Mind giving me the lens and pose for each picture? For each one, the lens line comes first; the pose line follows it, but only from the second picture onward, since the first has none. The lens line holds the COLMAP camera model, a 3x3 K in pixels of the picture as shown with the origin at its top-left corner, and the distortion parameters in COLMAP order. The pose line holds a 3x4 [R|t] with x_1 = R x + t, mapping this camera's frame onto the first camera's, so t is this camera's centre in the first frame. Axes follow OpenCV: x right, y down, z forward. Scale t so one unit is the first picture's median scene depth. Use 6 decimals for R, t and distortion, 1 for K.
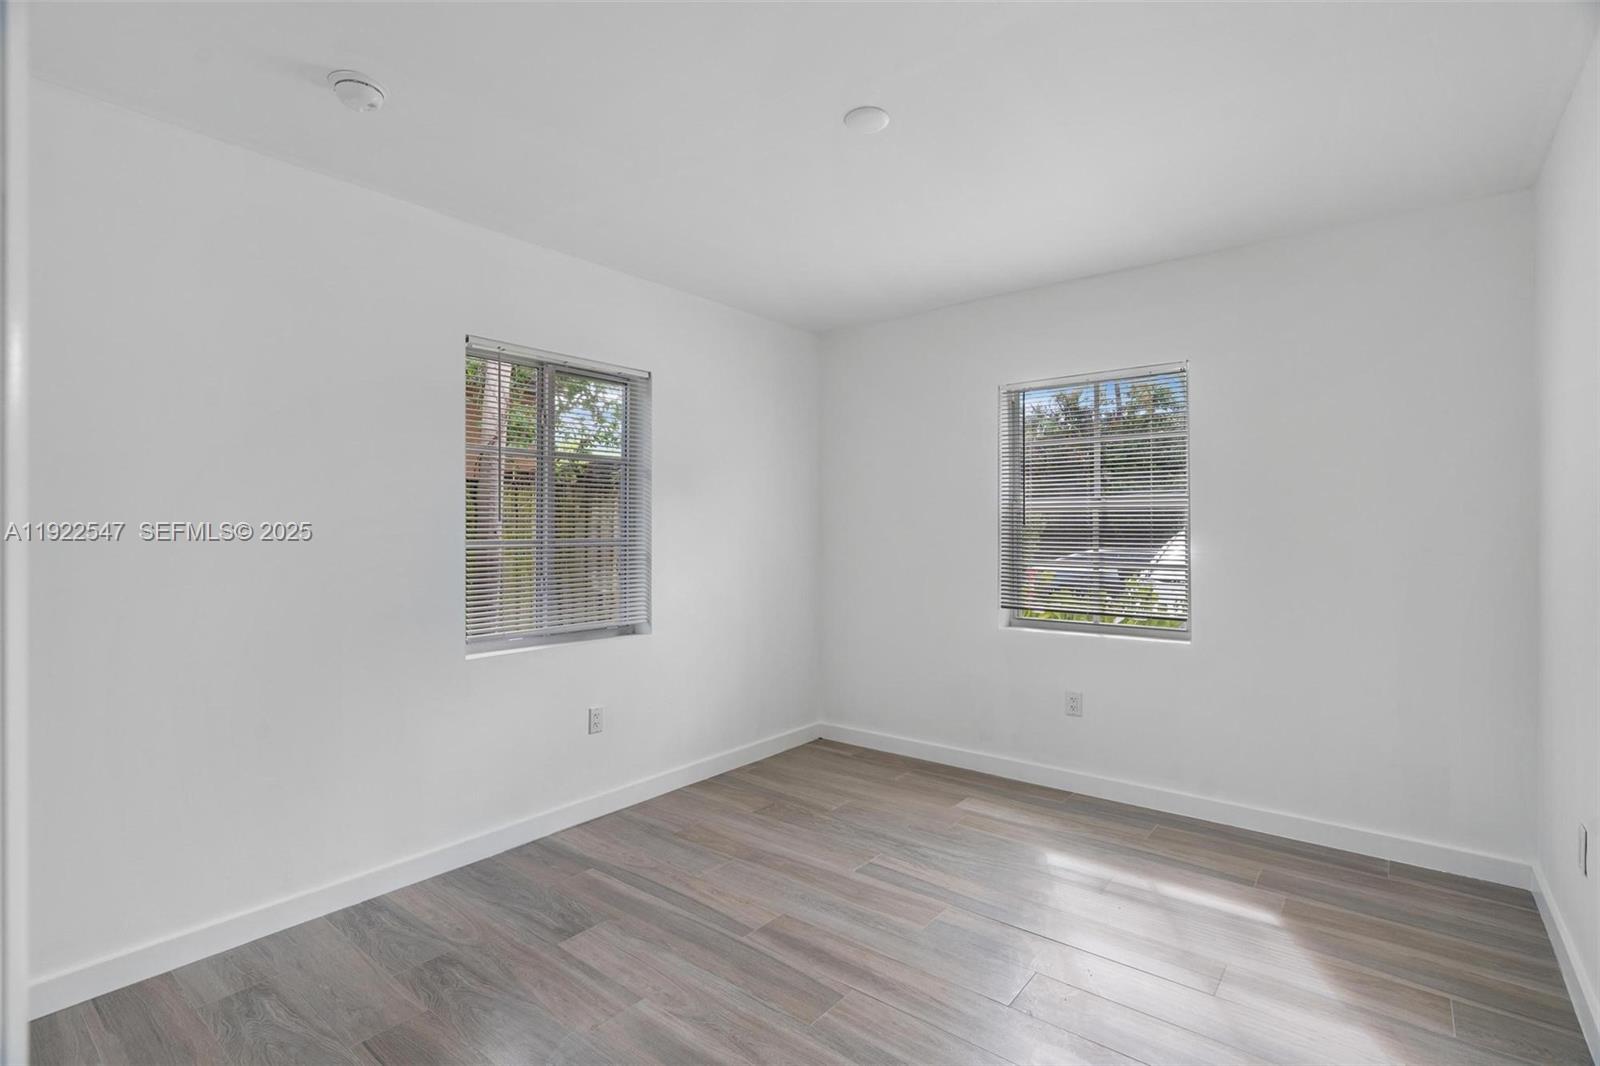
lens RADIAL K [[751.9, 0, 800.0], [0, 751.9, 533.0], [0, 0, 1]] dist [-0.001210, -0.000028]
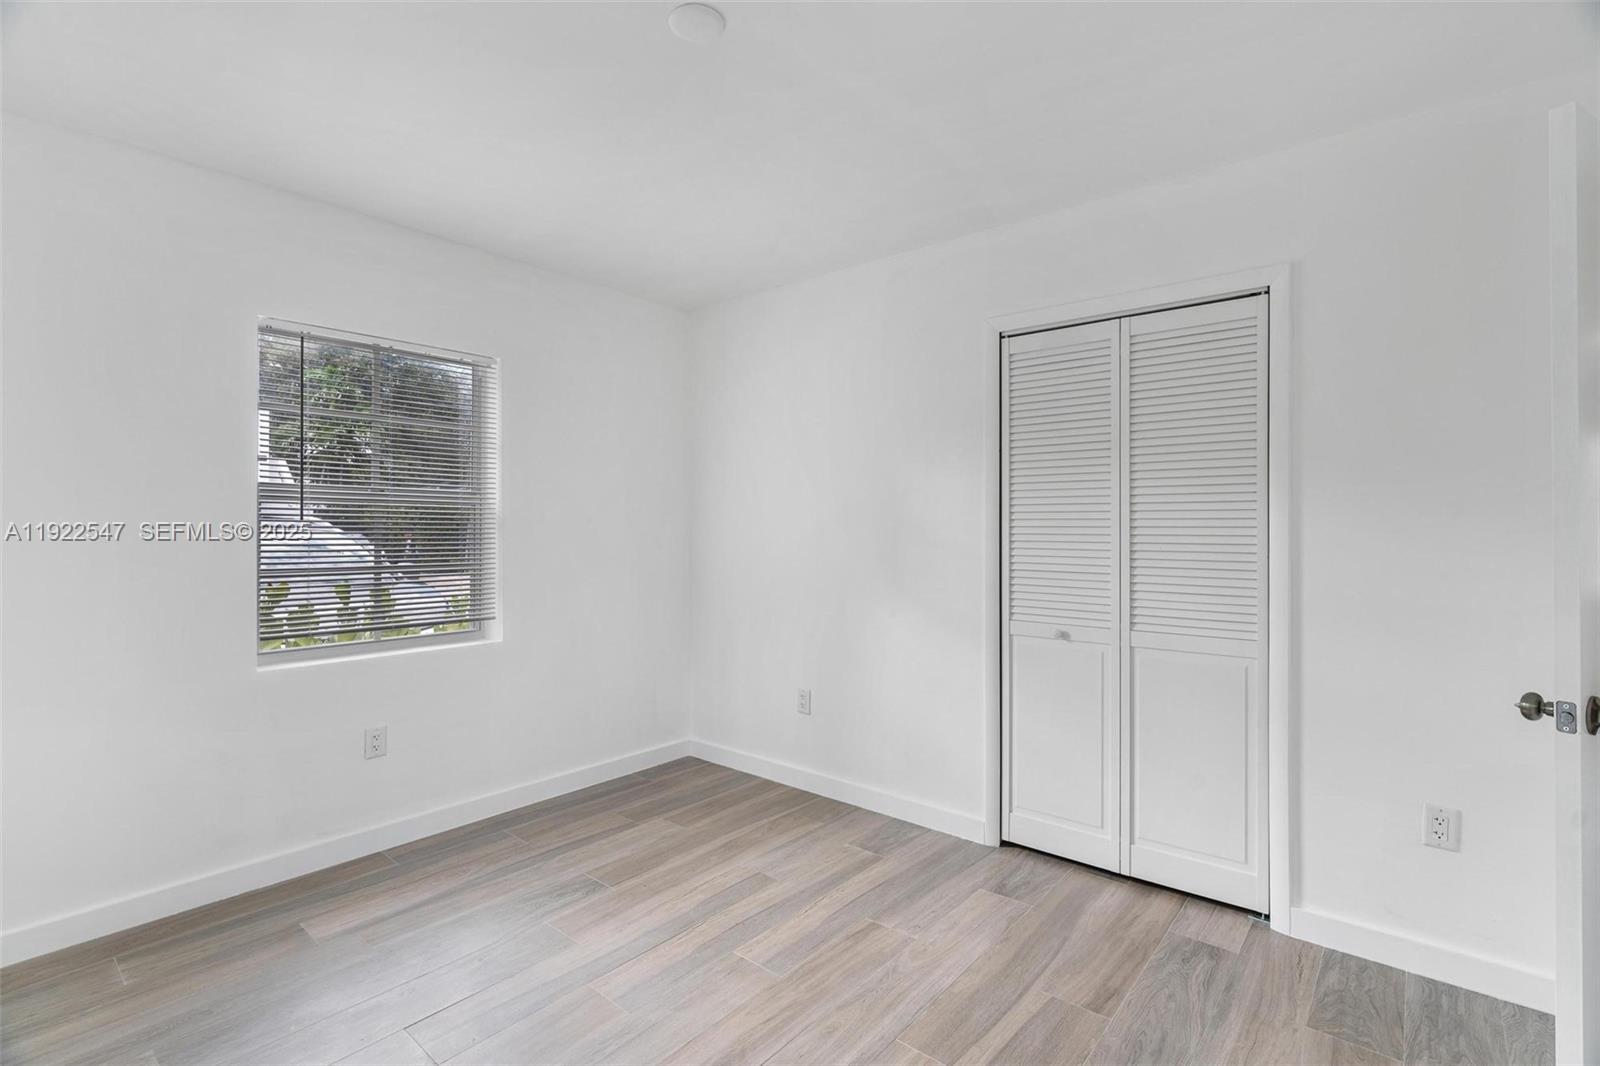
lens RADIAL K [[751.9, 0, 800.0], [0, 751.9, 533.0], [0, 0, 1]] dist [-0.001210, -0.000028]
pose [[0.021768, -0.012148, 0.999689, -0.515196], [0.002262, 0.999924, 0.012102, -0.011784], [-0.999760, 0.001998, 0.021794, 0.616700]]
